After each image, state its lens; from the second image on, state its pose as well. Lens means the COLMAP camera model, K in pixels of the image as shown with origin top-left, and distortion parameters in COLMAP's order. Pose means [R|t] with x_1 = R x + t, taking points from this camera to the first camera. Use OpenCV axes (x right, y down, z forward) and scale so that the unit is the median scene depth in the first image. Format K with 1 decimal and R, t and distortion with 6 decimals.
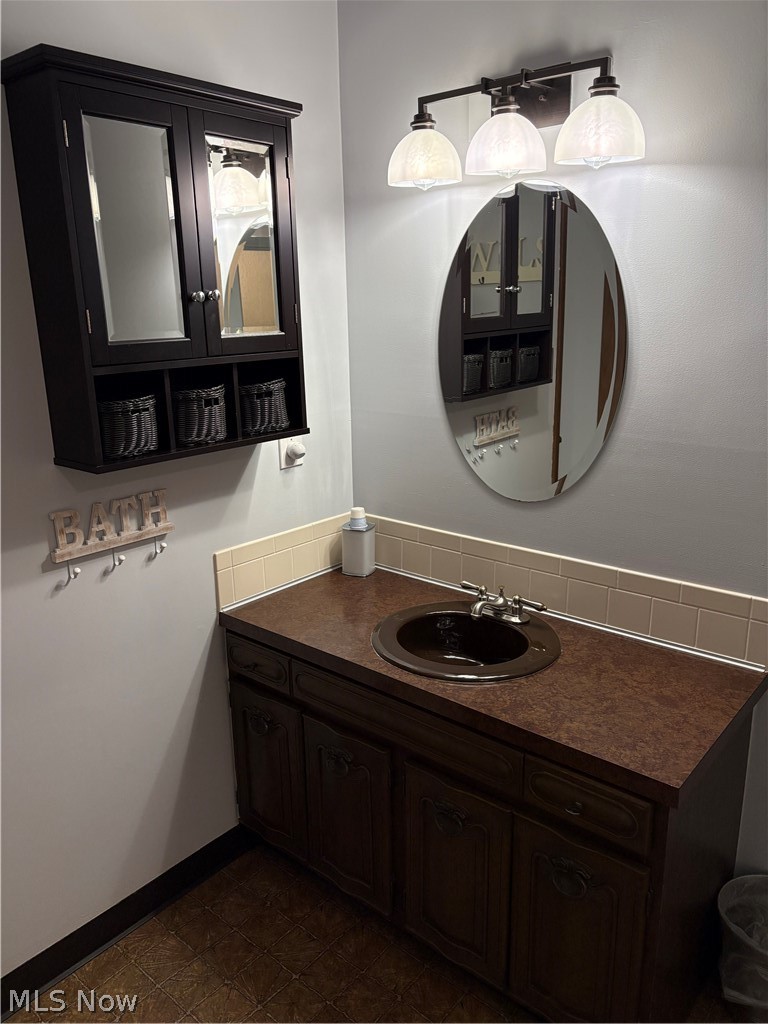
lens RADIAL K [[773.3, 0, 384.0], [0, 773.3, 512.0], [0, 0, 1]] dist [0.077530, -0.114861]
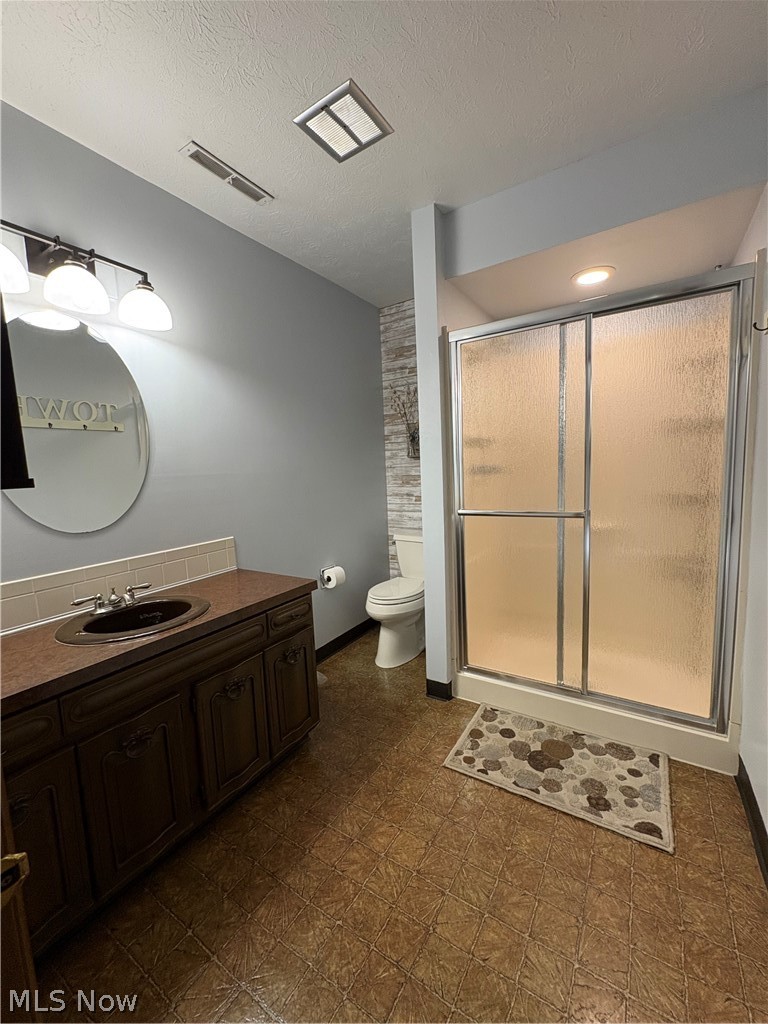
lens RADIAL K [[409.0, 0, 384.0], [0, 409.0, 512.0], [0, 0, 1]] dist [-0.000337, -0.000028]
pose [[-0.126840, -0.086609, 0.988135, -0.800232], [0.309685, 0.942928, 0.122399, 0.036342], [-0.942341, 0.321535, -0.092780, 0.699850]]
